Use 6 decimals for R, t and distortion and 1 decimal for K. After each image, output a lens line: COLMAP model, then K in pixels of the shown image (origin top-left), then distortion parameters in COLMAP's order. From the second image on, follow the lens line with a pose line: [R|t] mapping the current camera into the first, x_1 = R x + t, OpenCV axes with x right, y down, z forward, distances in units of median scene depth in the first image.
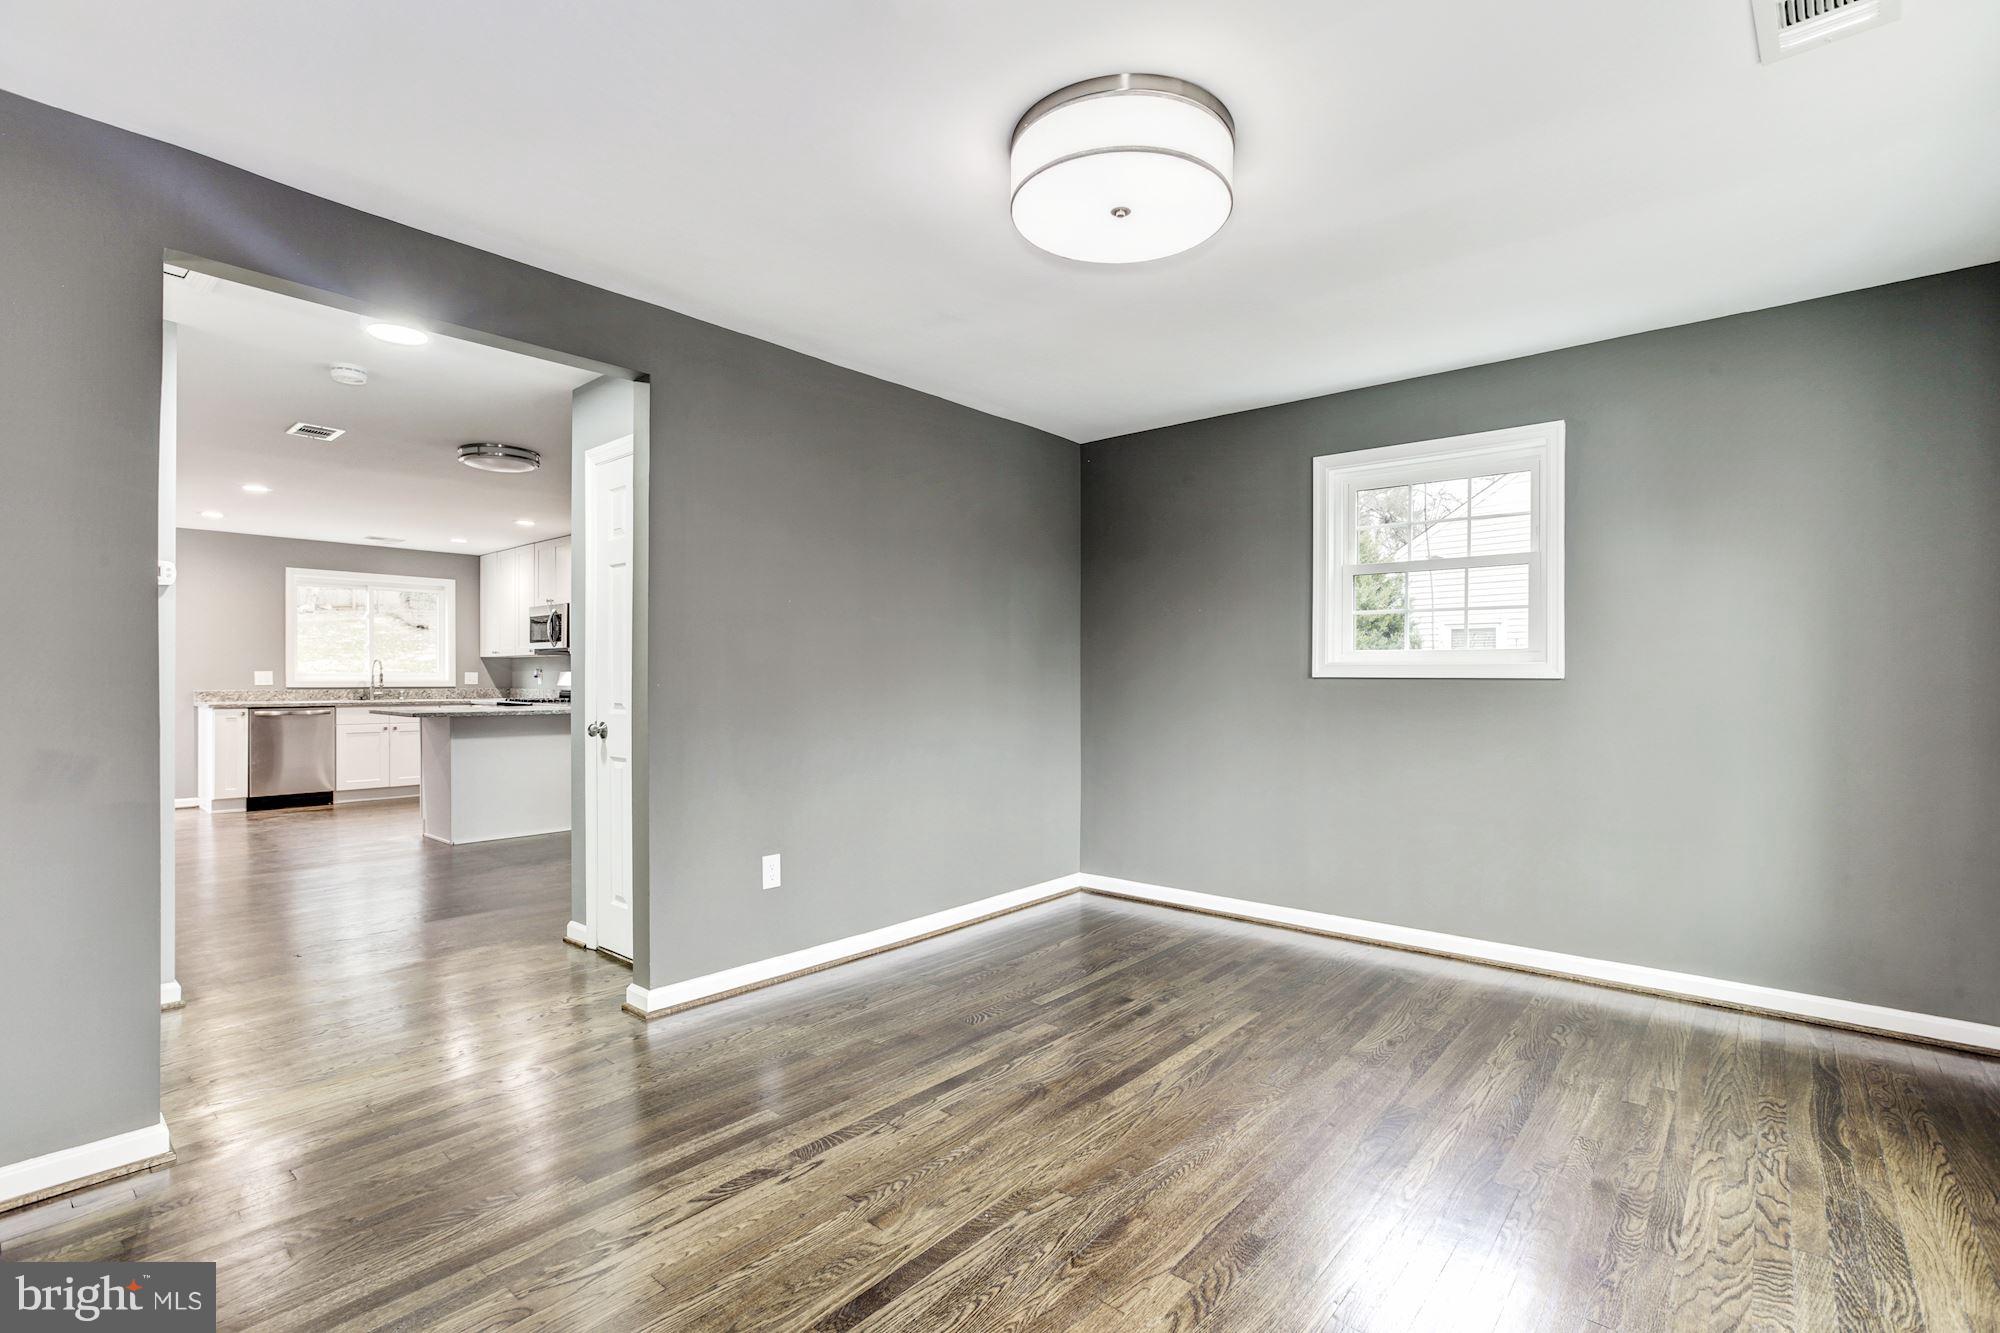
lens RADIAL K [[913.0, 0, 996.0], [0, 913.0, 693.5], [0, 0, 1]] dist [-0.019604, 0.000148]
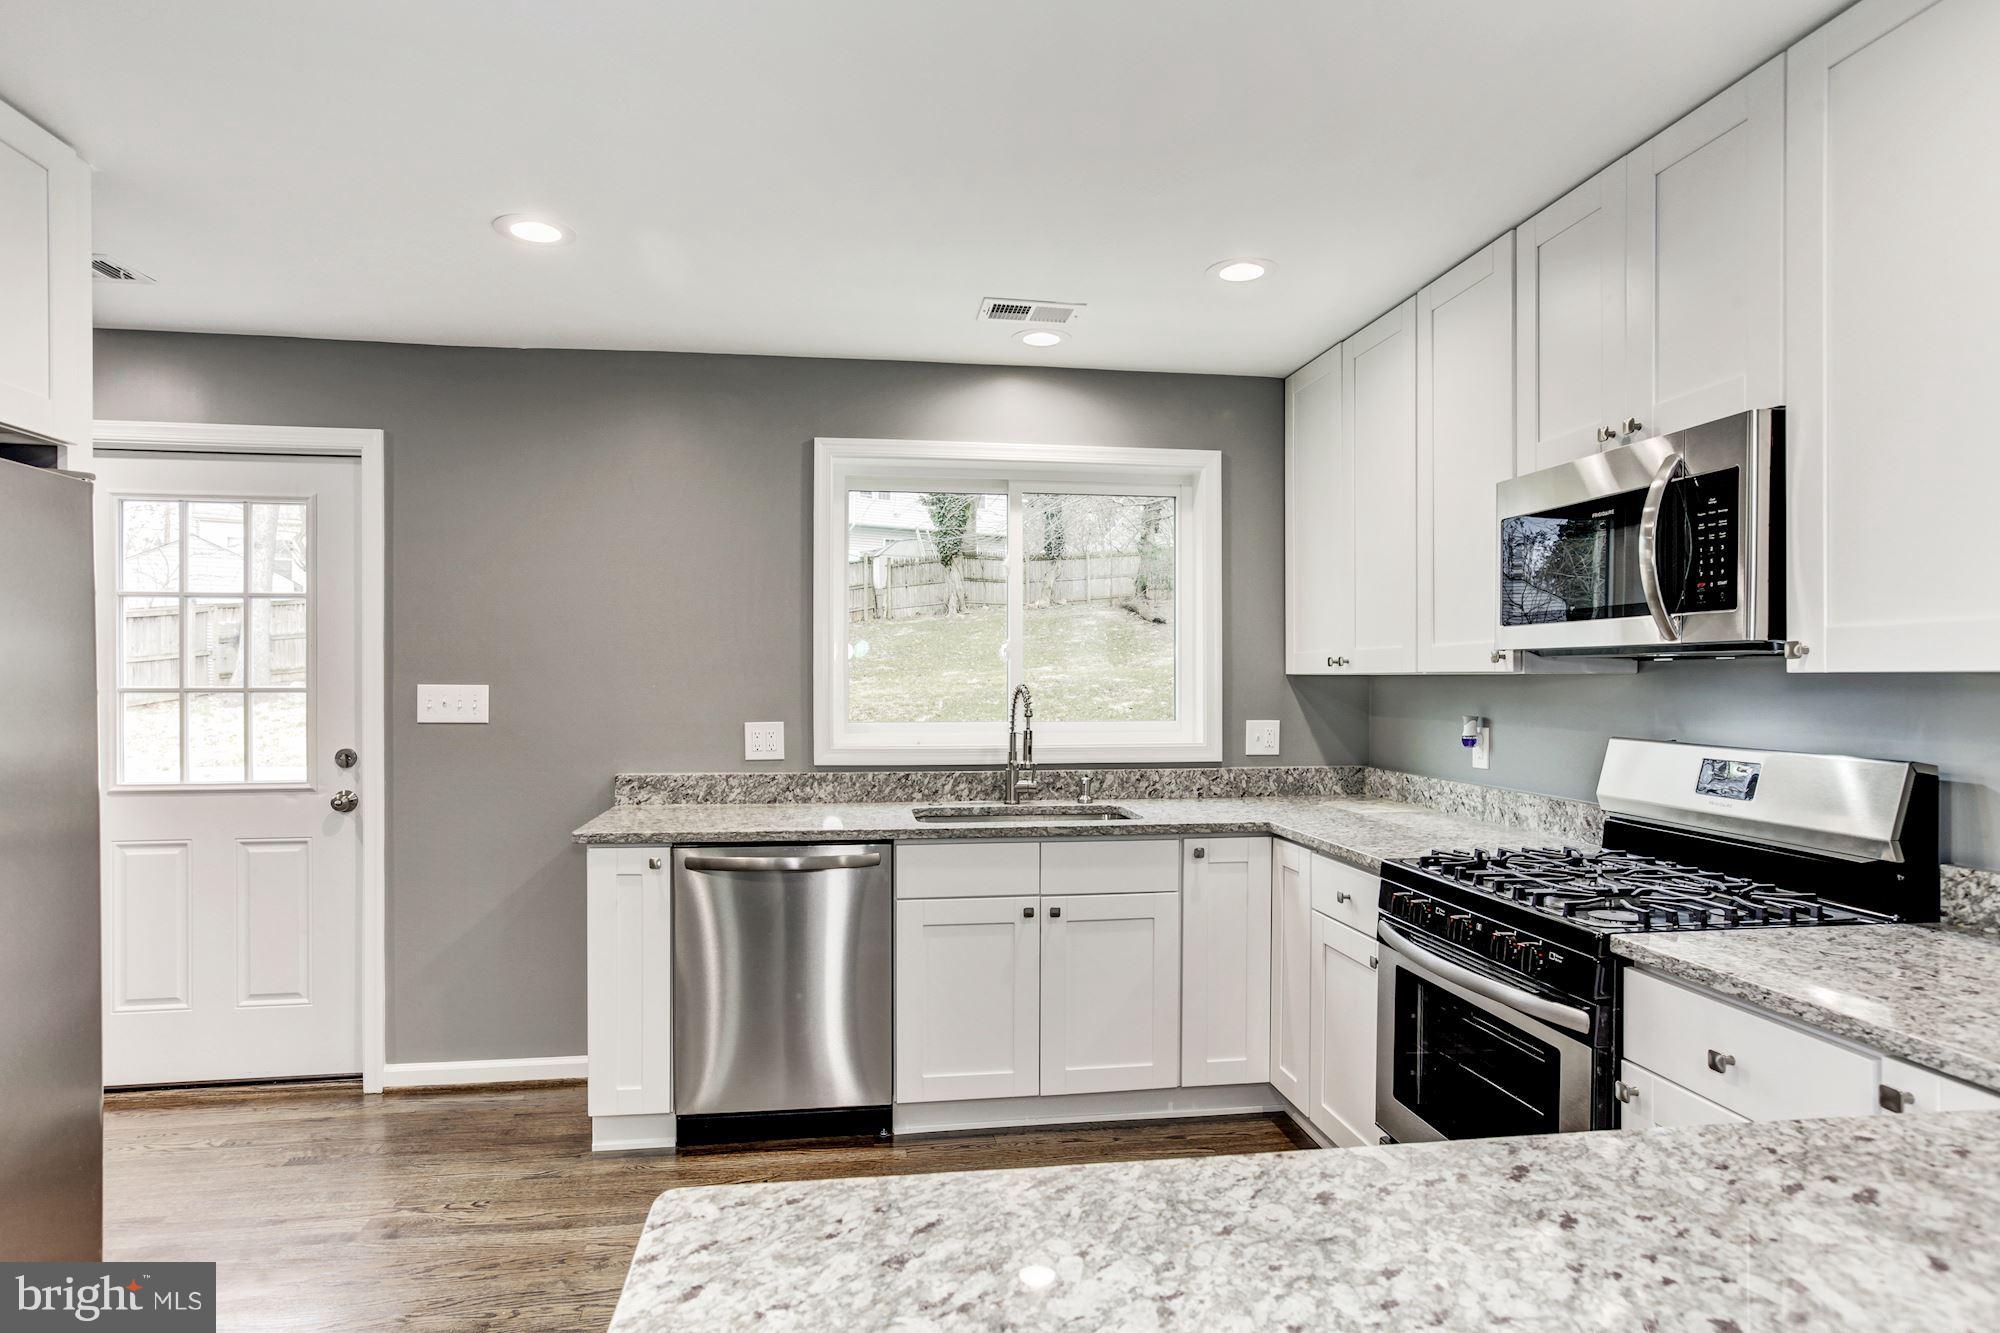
lens RADIAL K [[1105.7, 0, 997.6], [0, 1105.7, 677.2], [0, 0, 1]] dist [0.001534, 0.000168]
pose [[0.756980, -0.001034, -0.653437, -0.404009], [-0.011341, 0.999827, -0.014719, -0.034226], [0.653340, 0.018552, 0.756838, 0.654770]]
